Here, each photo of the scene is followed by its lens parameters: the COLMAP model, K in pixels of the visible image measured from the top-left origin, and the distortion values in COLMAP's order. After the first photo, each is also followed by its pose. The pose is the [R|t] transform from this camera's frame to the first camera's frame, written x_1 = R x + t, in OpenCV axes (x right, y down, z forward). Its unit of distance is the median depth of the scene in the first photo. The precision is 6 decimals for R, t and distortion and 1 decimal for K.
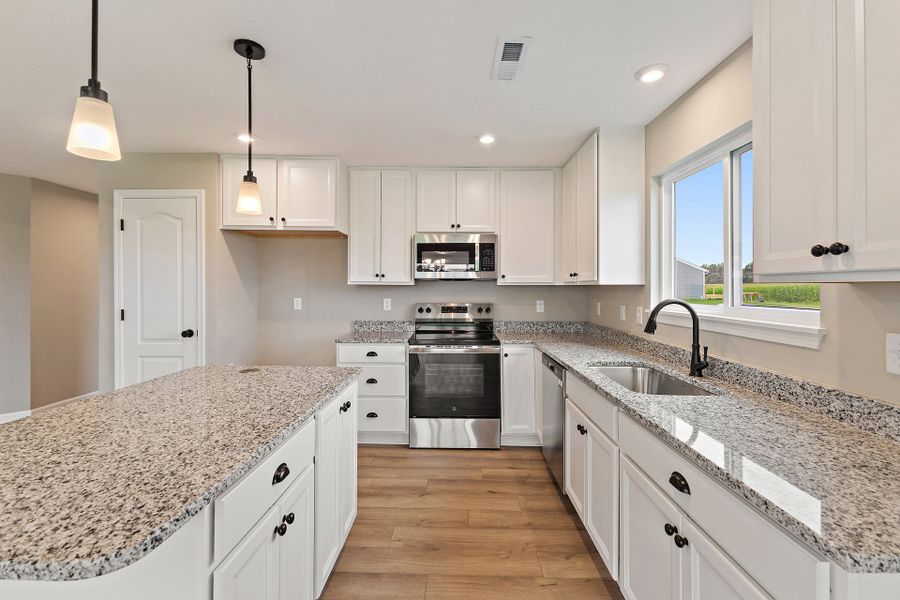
lens RADIAL K [[395.4, 0, 449.6], [0, 395.4, 291.0], [0, 0, 1]] dist [0.004865, 0.000255]
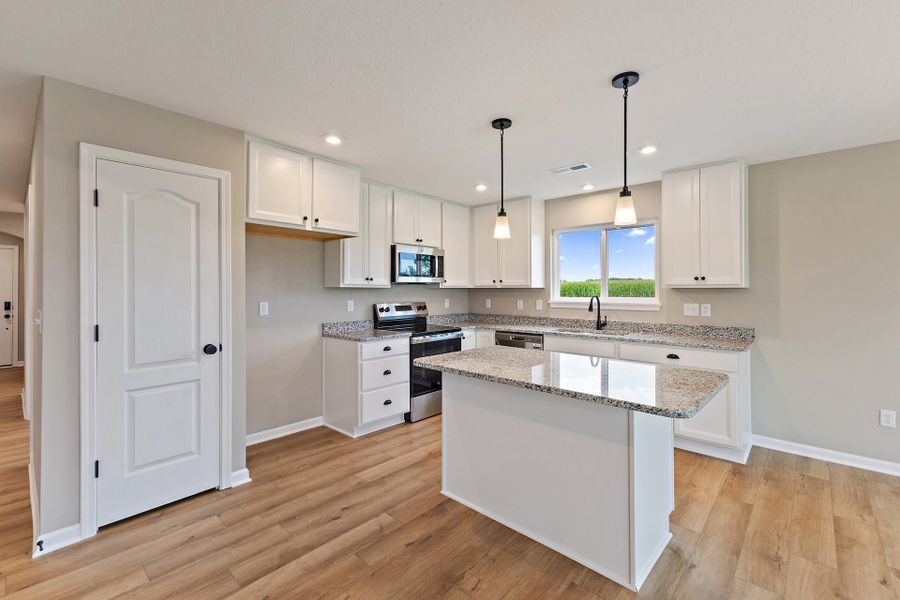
lens RADIAL K [[395.4, 0, 450.4], [0, 395.4, 293.7], [0, 0, 1]] dist [0.004865, 0.000255]
pose [[0.657396, -0.011402, 0.753459, -0.929862], [0.009550, 0.999931, 0.006799, -0.004675], [-0.753485, 0.002726, 0.657460, 0.114765]]
